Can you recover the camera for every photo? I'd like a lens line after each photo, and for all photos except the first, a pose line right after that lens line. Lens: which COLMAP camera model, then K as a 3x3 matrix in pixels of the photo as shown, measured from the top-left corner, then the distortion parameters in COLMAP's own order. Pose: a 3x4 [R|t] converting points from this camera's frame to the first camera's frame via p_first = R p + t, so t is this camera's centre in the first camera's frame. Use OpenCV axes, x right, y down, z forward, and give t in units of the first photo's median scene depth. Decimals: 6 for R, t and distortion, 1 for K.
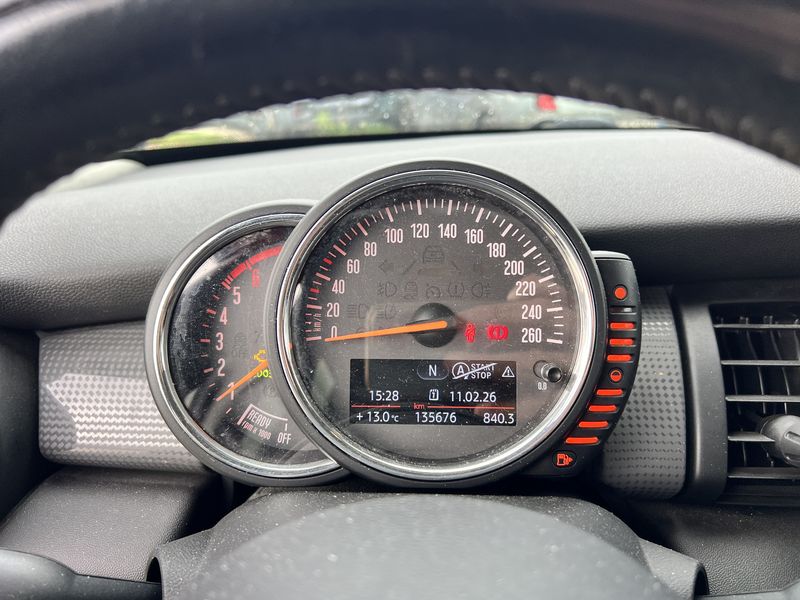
lens RADIAL K [[603.2, 0, 403.7], [0, 603.2, 293.2], [0, 0, 1]] dist [0.050380, -0.058409]
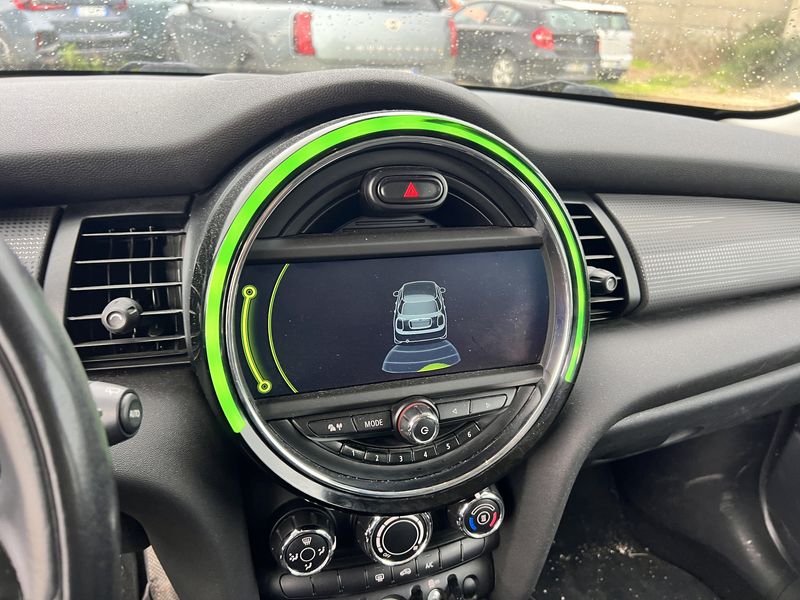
lens RADIAL K [[603.2, 0, 409.4], [0, 603.2, 302.7], [0, 0, 1]] dist [0.050380, -0.058409]
pose [[0.944413, -0.079834, 0.318920, 0.935318], [0.044399, 0.992153, 0.116883, 0.098130], [-0.325748, -0.096226, 0.940547, -0.545783]]
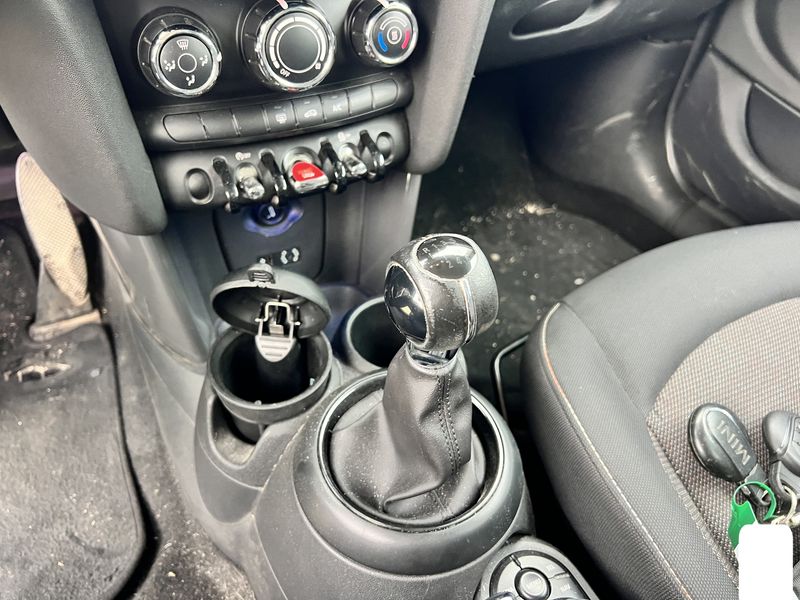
lens RADIAL K [[603.2, 0, 393.3], [0, 603.2, 301.3], [0, 0, 1]] dist [0.050380, -0.058409]
pose [[0.885971, -0.281127, 0.368813, 0.899352], [0.085640, 0.880806, 0.465668, 0.863565], [-0.455765, -0.380983, 0.804444, -0.487052]]
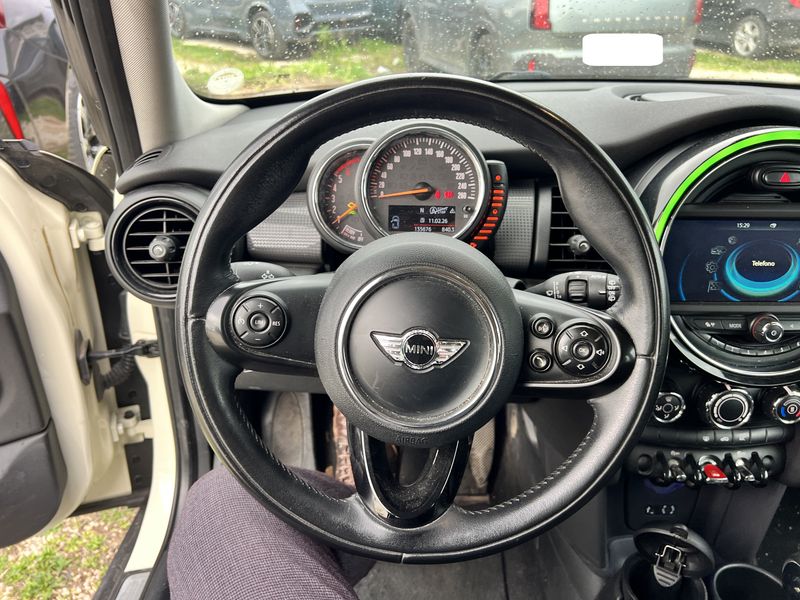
lens RADIAL K [[603.2, 0, 401.7], [0, 603.2, 293.8], [0, 0, 1]] dist [0.050380, -0.058409]
pose [[0.999940, 0.006212, 0.009028, -0.054800], [-0.007460, 0.989319, 0.145575, 0.108824], [-0.008027, -0.145633, 0.989306, -1.488553]]
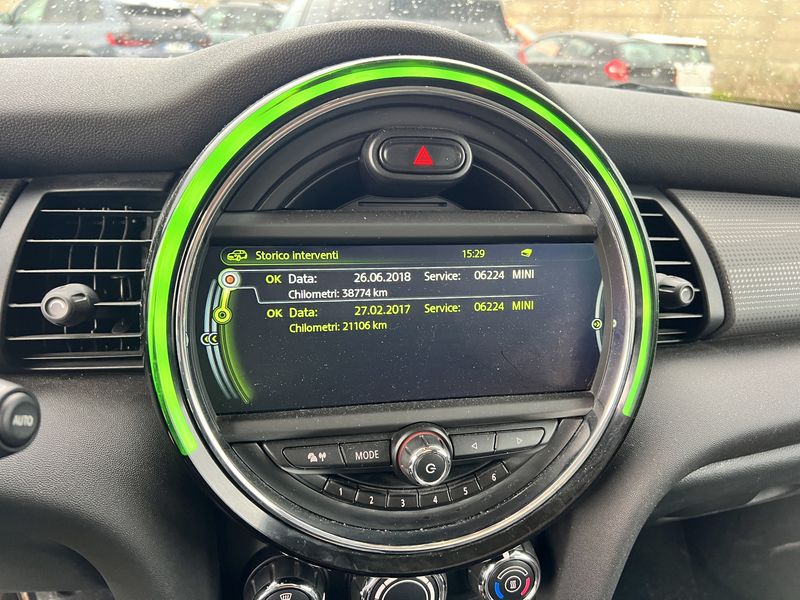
lens RADIAL K [[603.2, 0, 410.2], [0, 603.2, 305.2], [0, 0, 1]] dist [0.050380, -0.058409]
pose [[0.974384, -0.030449, 0.222819, 1.143689], [0.016195, 0.997720, 0.065524, 0.205997], [-0.224306, -0.060237, 0.972655, -0.266432]]
